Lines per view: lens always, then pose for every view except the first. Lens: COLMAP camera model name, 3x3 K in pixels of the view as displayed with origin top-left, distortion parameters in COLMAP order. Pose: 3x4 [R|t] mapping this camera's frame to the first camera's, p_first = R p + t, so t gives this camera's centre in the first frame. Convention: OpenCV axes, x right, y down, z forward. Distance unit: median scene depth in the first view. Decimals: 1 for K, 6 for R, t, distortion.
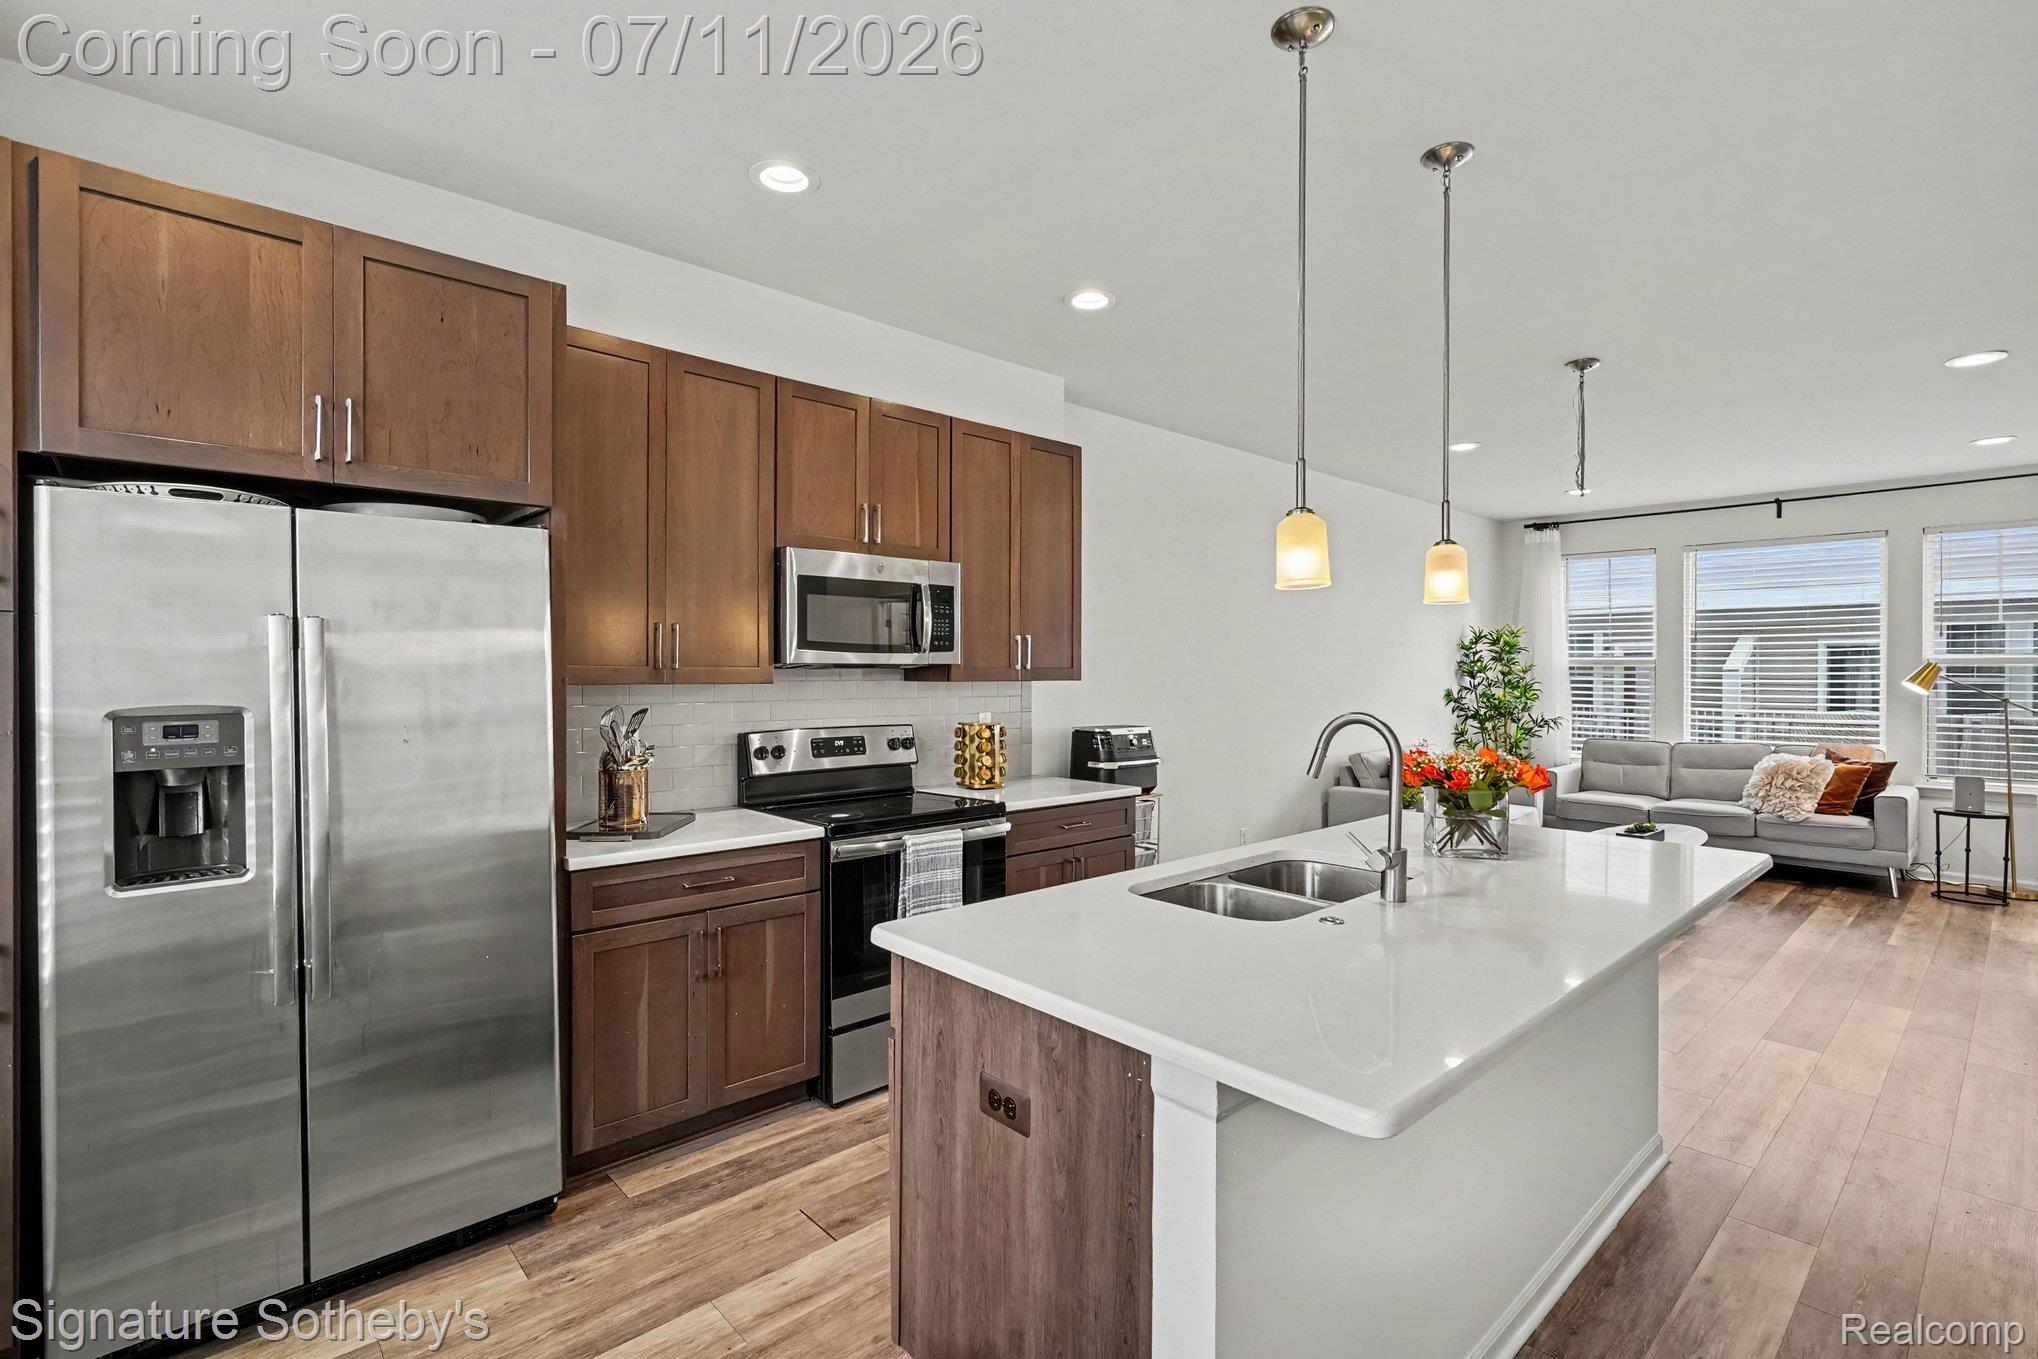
lens RADIAL K [[935.7, 0, 1028.2], [0, 935.7, 671.6], [0, 0, 1]] dist [-0.007439, 0.002881]
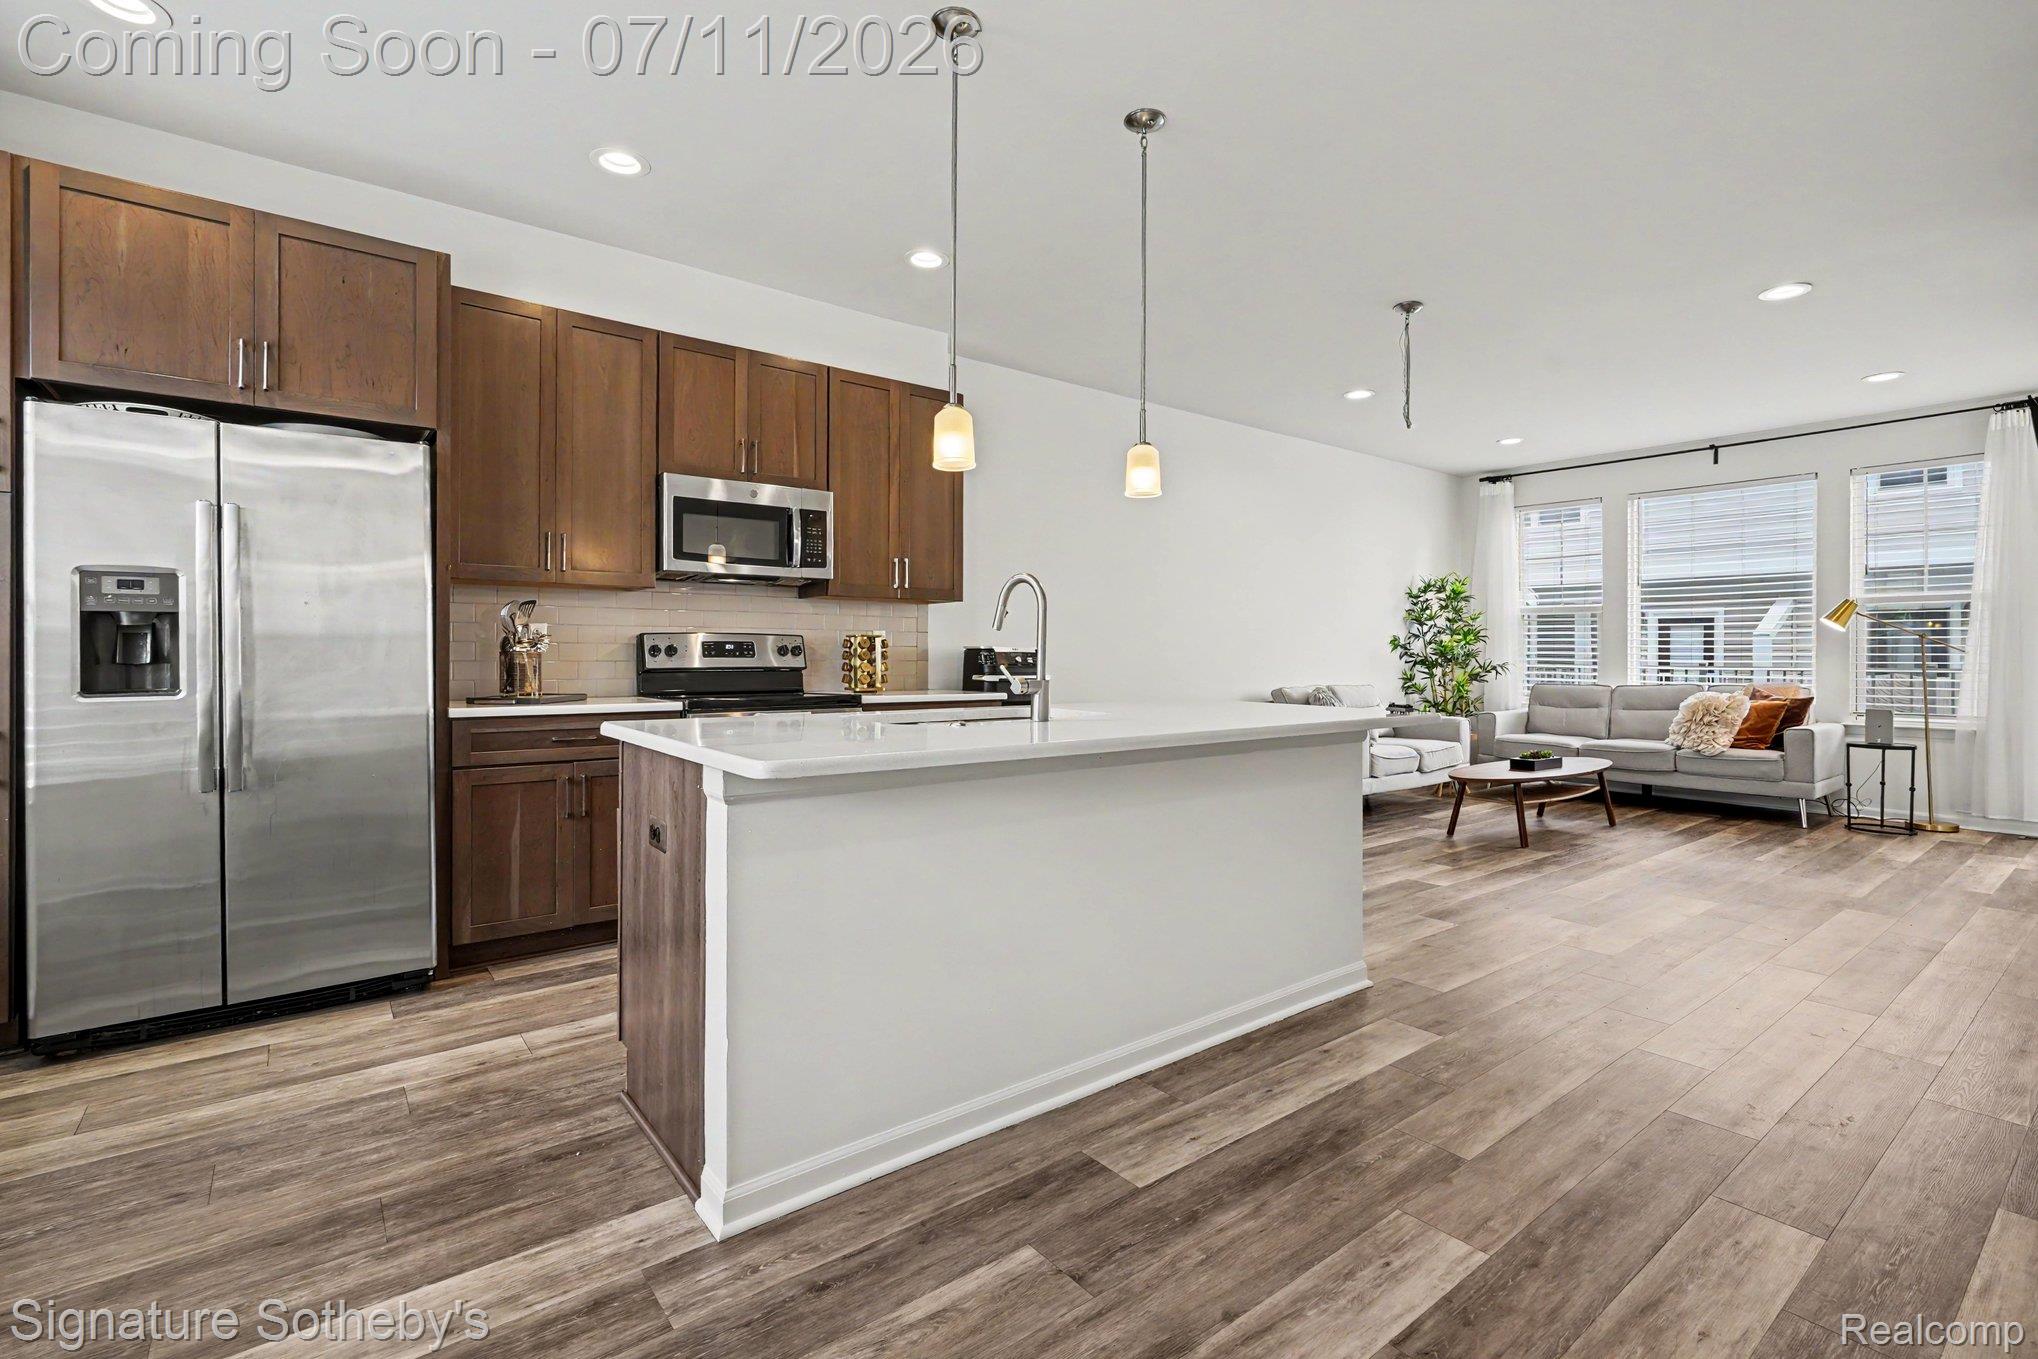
lens RADIAL K [[935.7, 0, 1034.3], [0, 935.7, 652.9], [0, 0, 1]] dist [-0.007439, 0.002881]
pose [[0.997289, 0.000398, -0.073579, 0.262366], [-0.000671, 0.999993, -0.003682, 0.087942], [0.073577, 0.003722, 0.997283, -0.133222]]
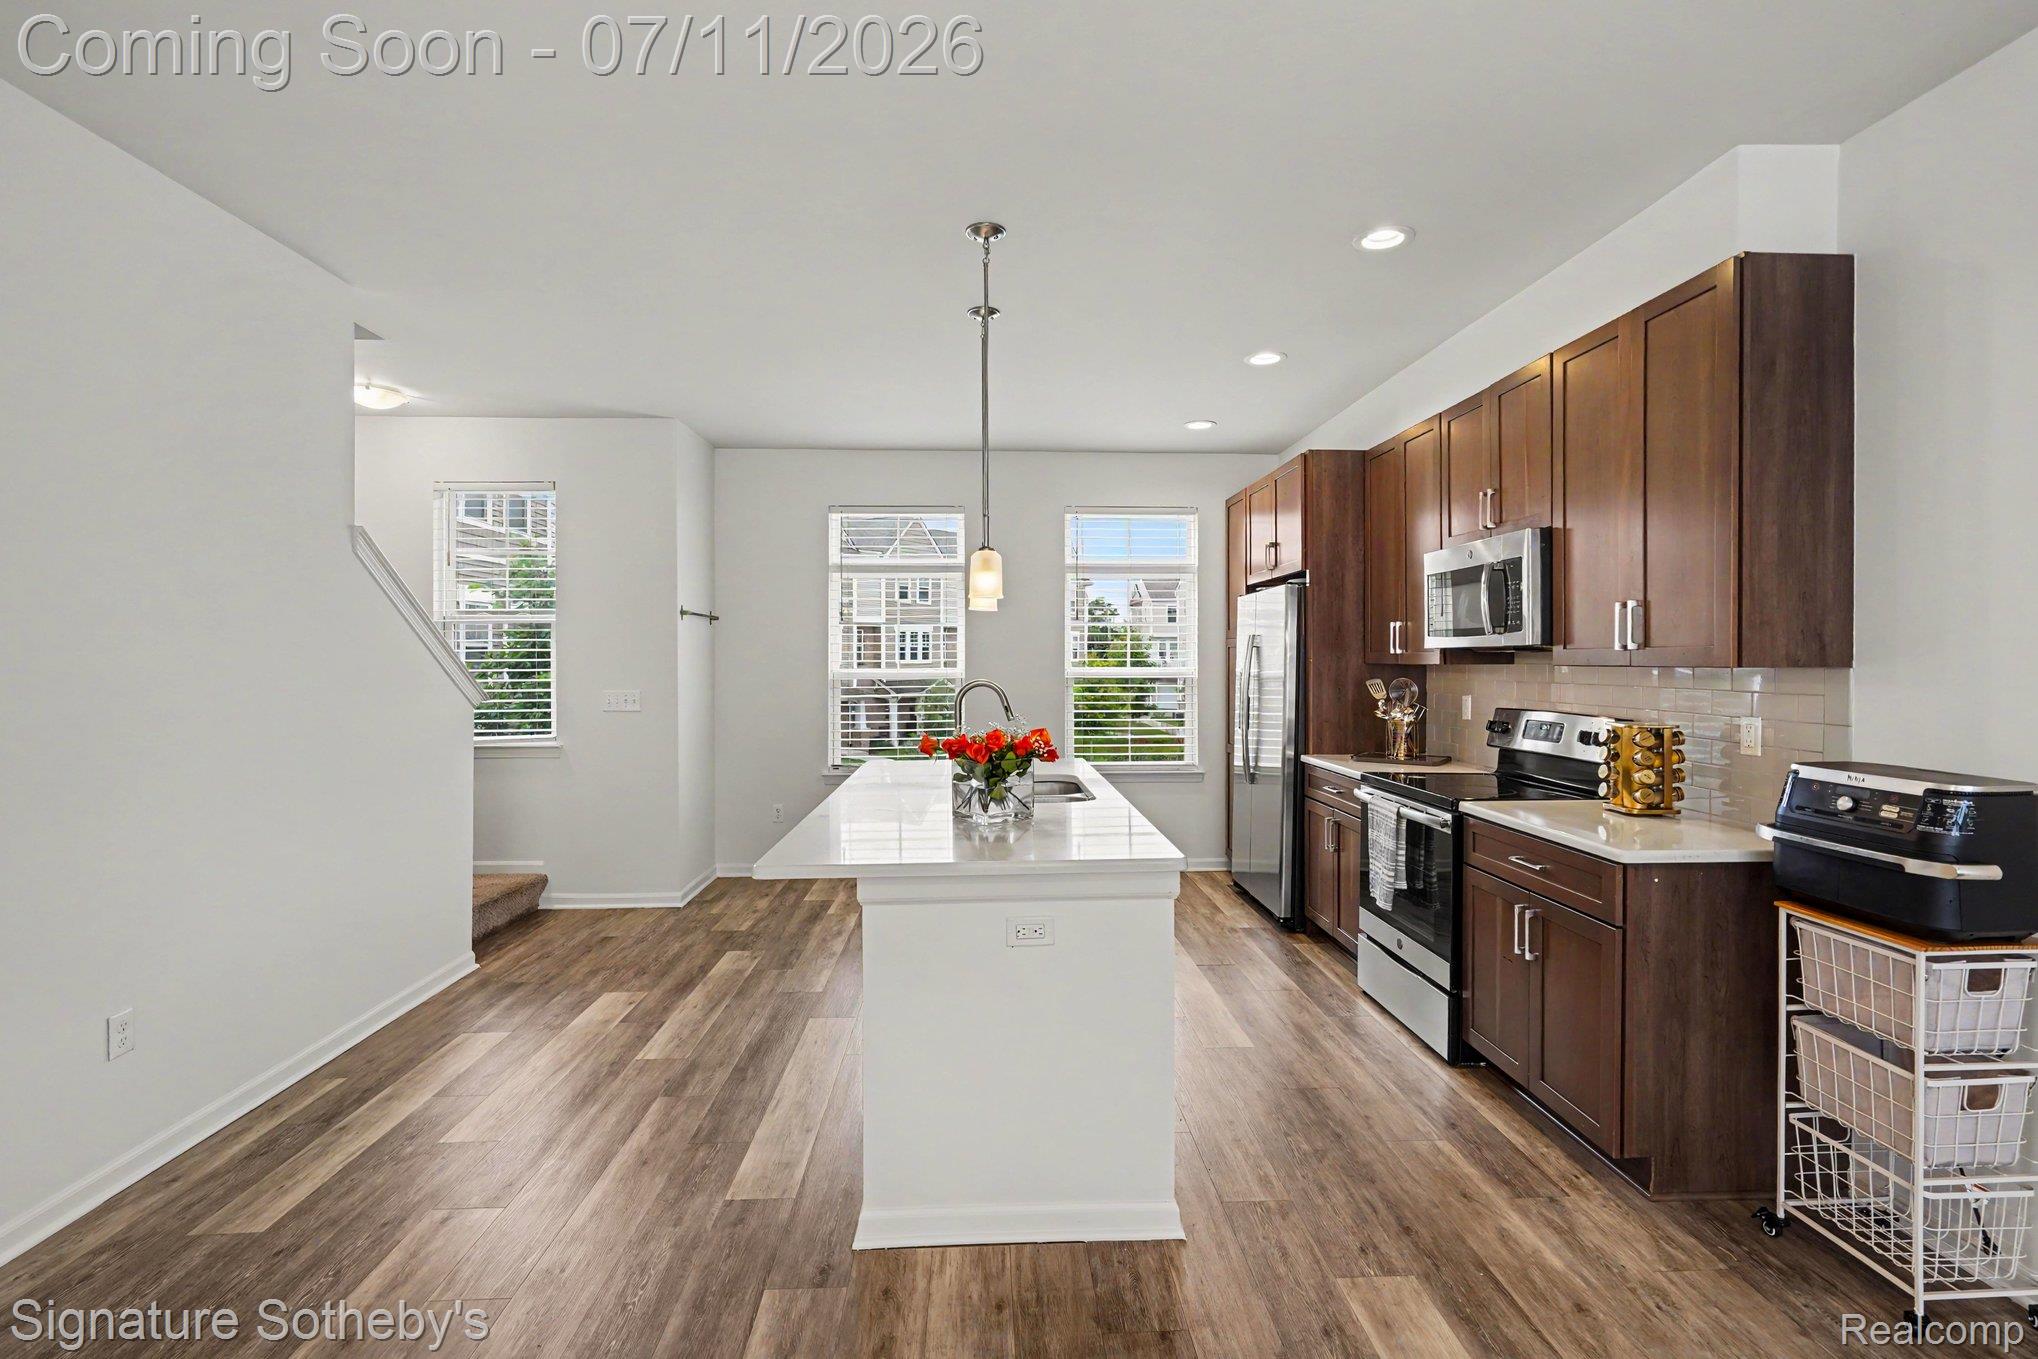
lens RADIAL K [[935.7, 0, 1009.9], [0, 935.7, 661.7], [0, 0, 1]] dist [-0.007439, 0.002881]
pose [[-0.653040, 0.004143, -0.757312, 0.897139], [0.003291, 0.999991, 0.002633, 0.003362], [0.757316, -0.000773, -0.653048, 1.208565]]
